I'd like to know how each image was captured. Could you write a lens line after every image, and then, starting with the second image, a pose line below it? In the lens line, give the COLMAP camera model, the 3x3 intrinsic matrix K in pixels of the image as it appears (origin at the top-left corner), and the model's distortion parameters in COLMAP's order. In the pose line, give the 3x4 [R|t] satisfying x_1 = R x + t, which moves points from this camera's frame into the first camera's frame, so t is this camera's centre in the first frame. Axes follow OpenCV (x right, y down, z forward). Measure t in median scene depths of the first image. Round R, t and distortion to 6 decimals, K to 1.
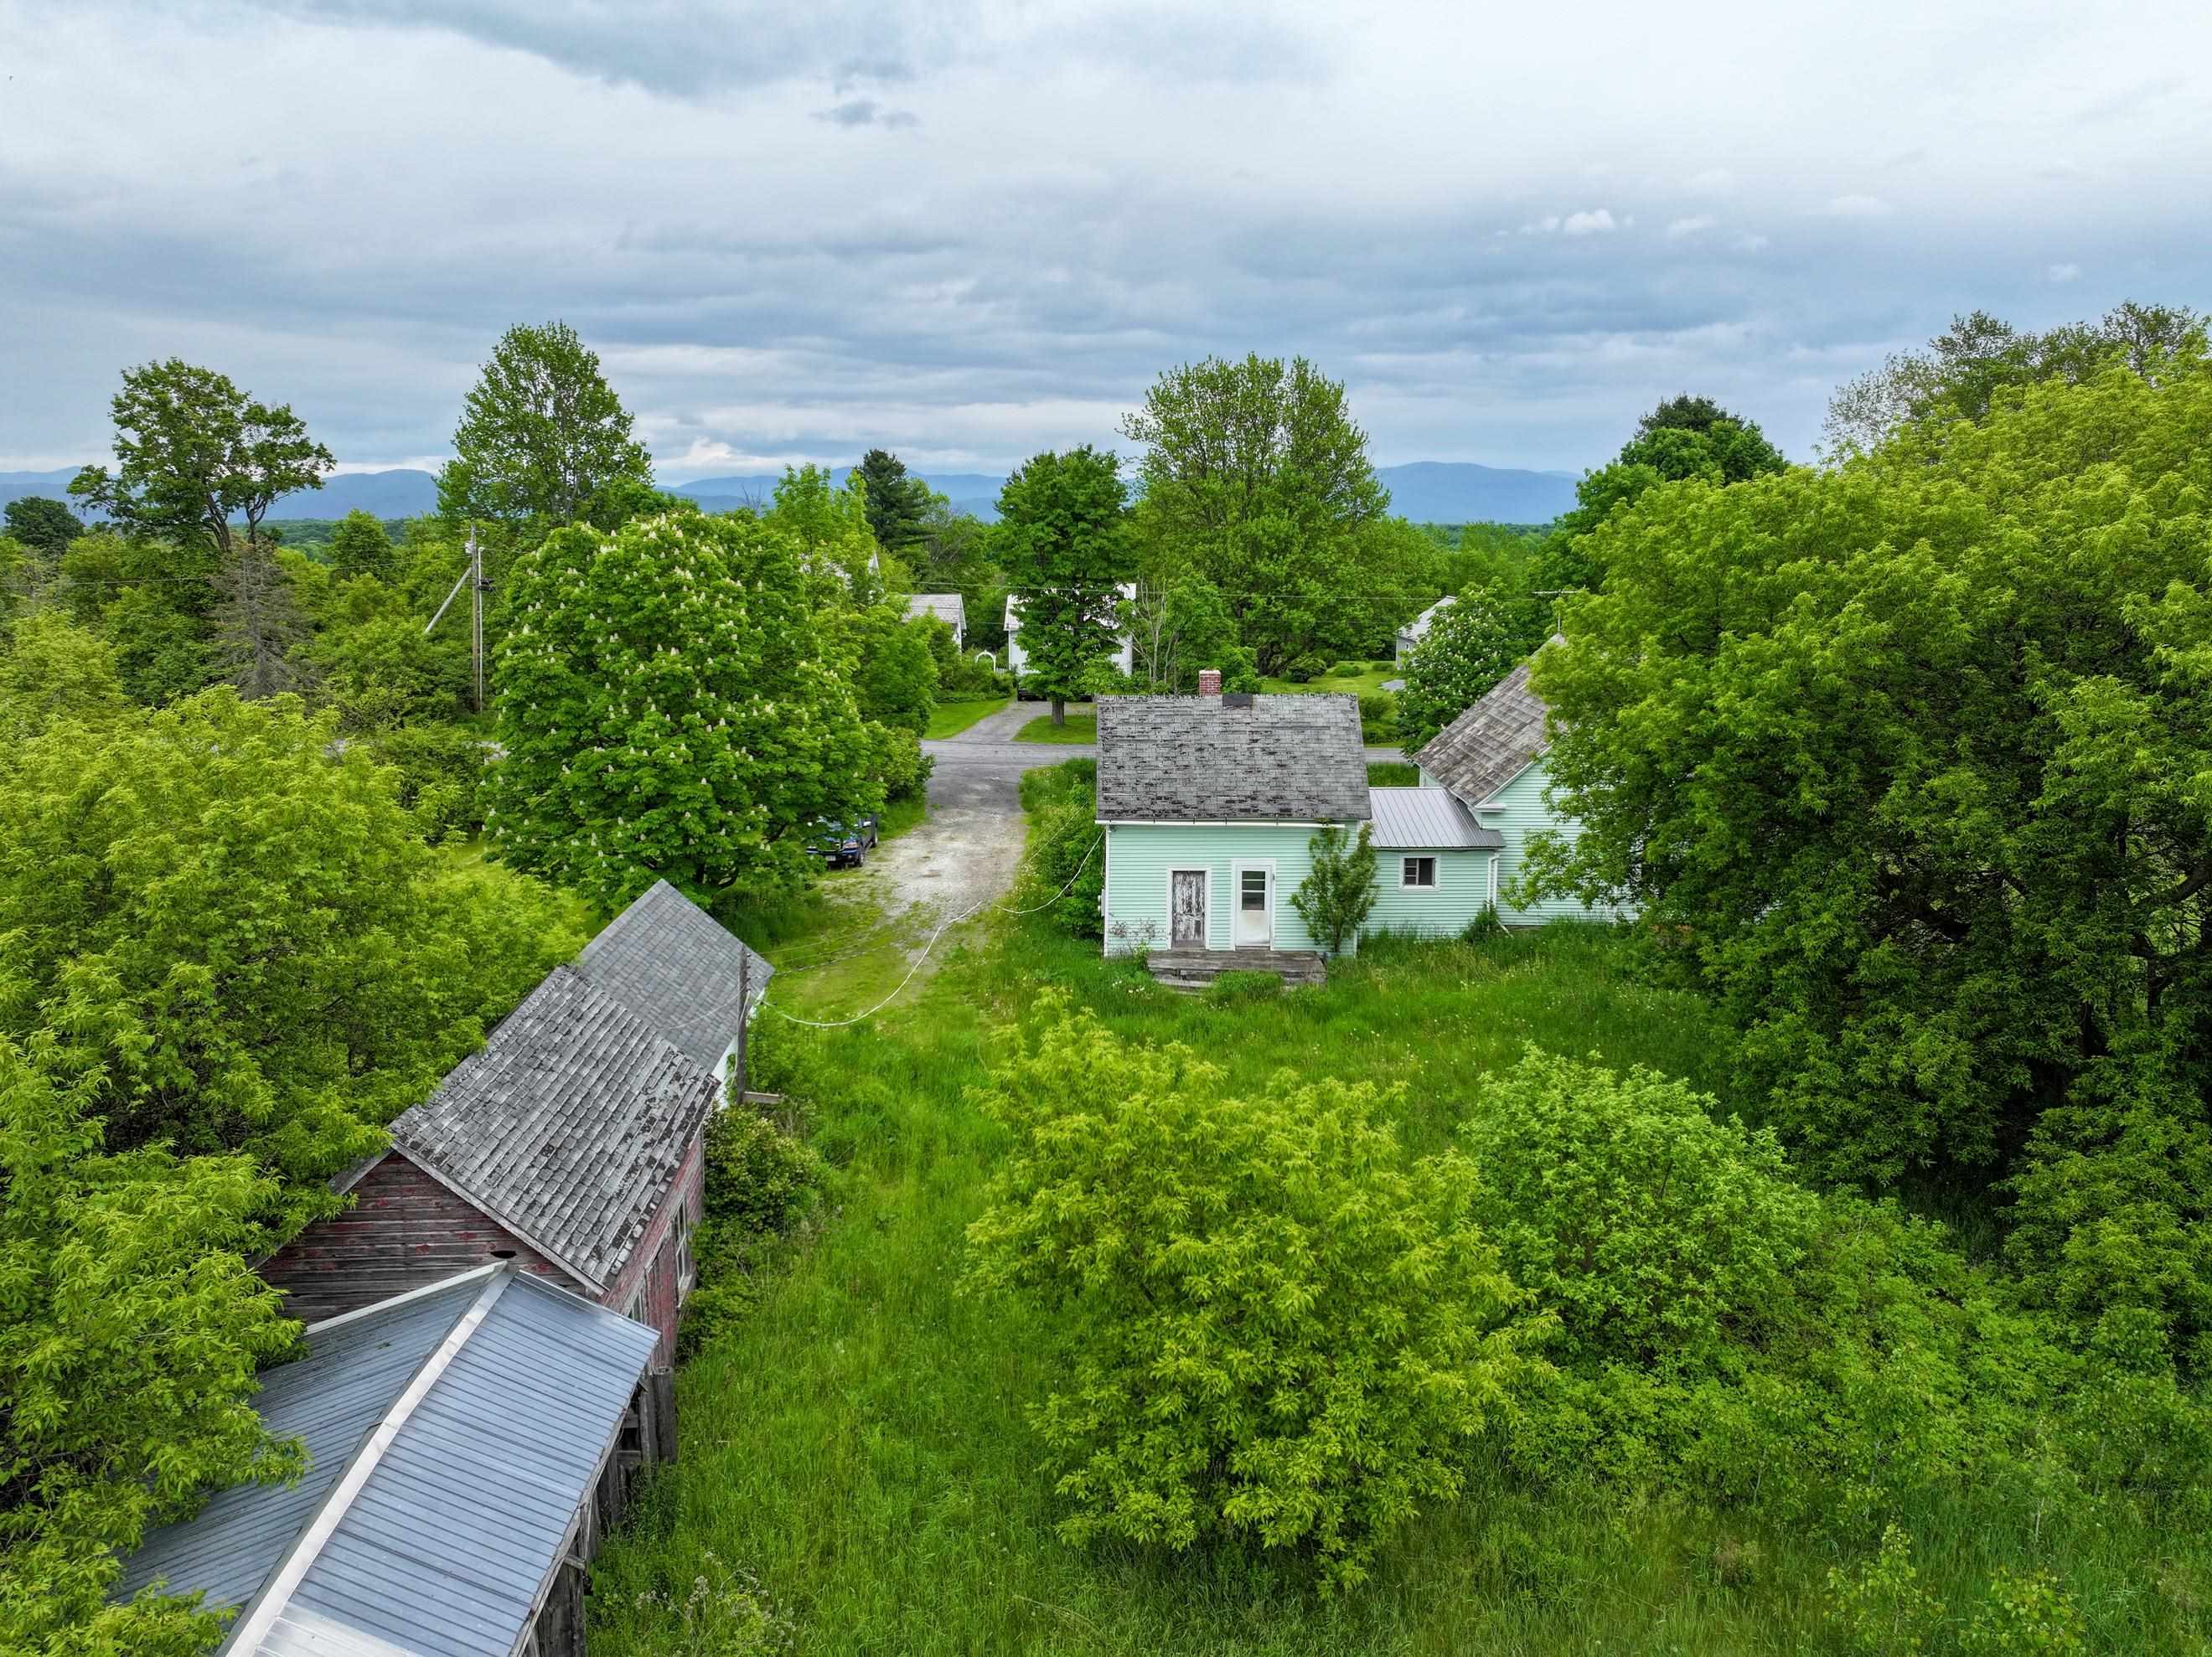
lens RADIAL K [[1548.0, 0, 1114.7], [0, 1548.0, 812.9], [0, 0, 1]] dist [-0.004315, 0.011950]
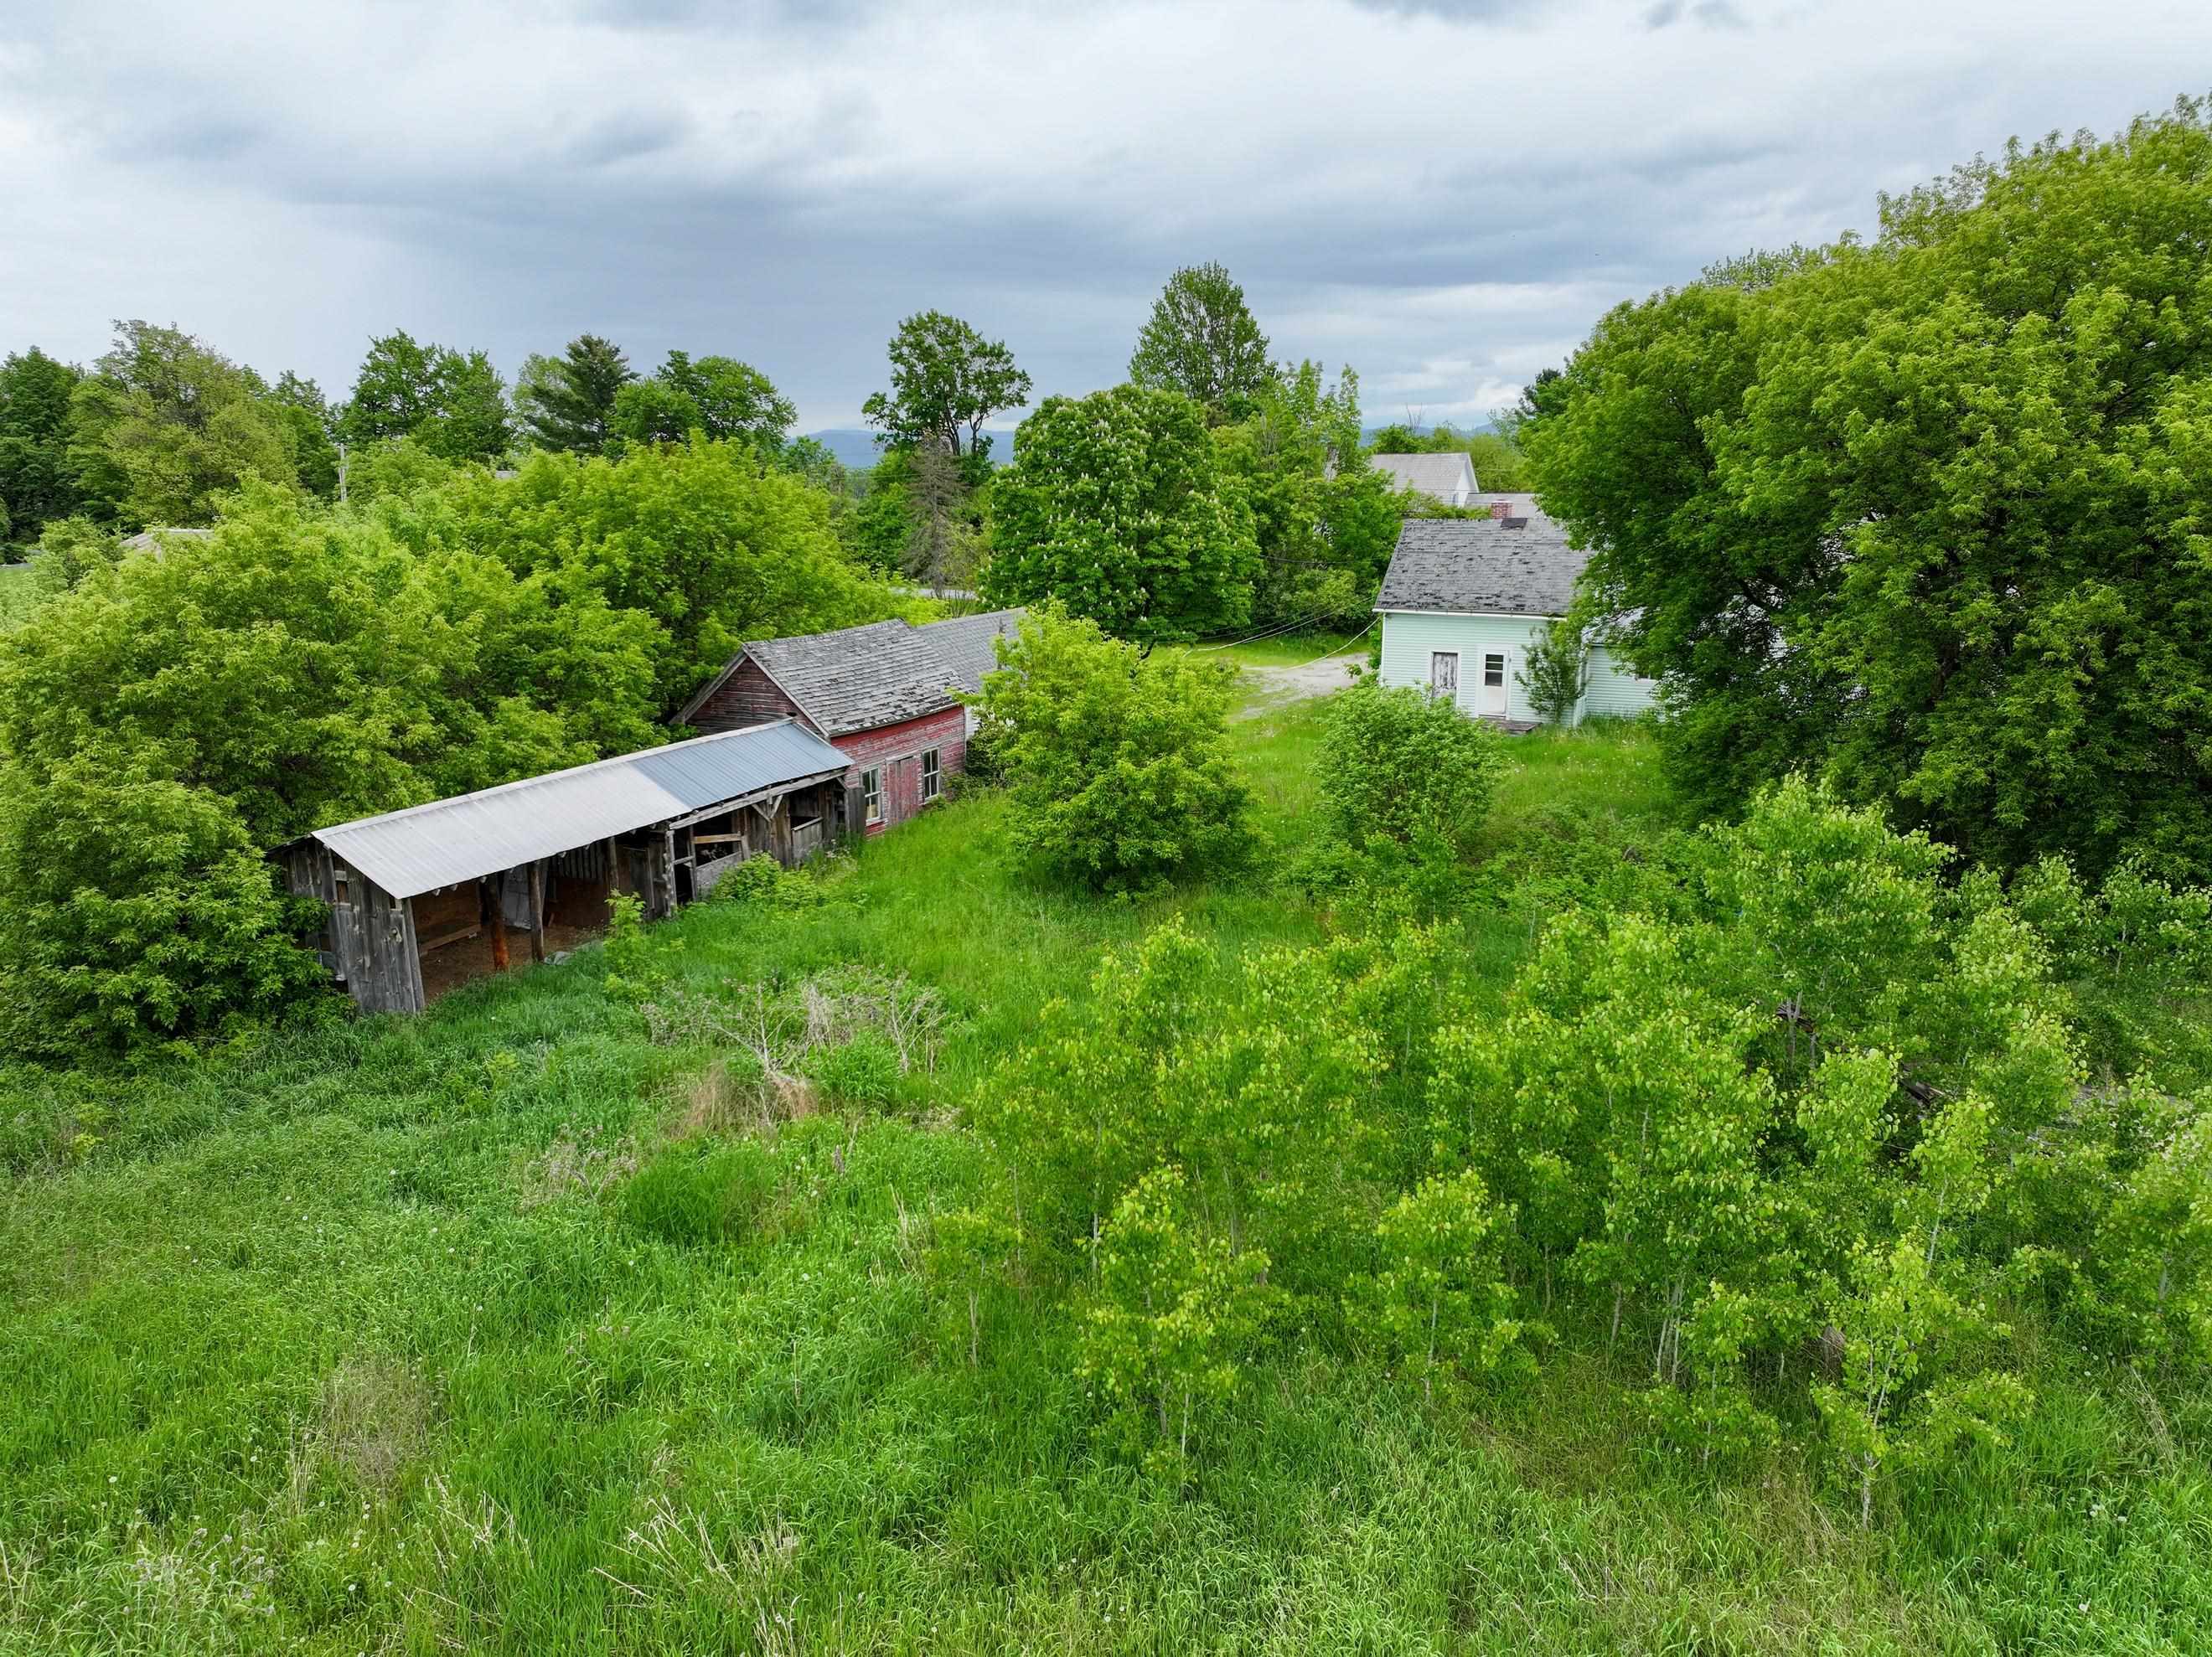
lens RADIAL K [[1548.0, 0, 1098.4], [0, 1548.0, 842.2], [0, 0, 1]] dist [-0.004315, 0.011950]
pose [[0.875321, 0.101519, -0.472765, 0.244566], [-0.076743, 0.994487, 0.071463, 0.072573], [0.477413, -0.026272, 0.878286, -0.155430]]
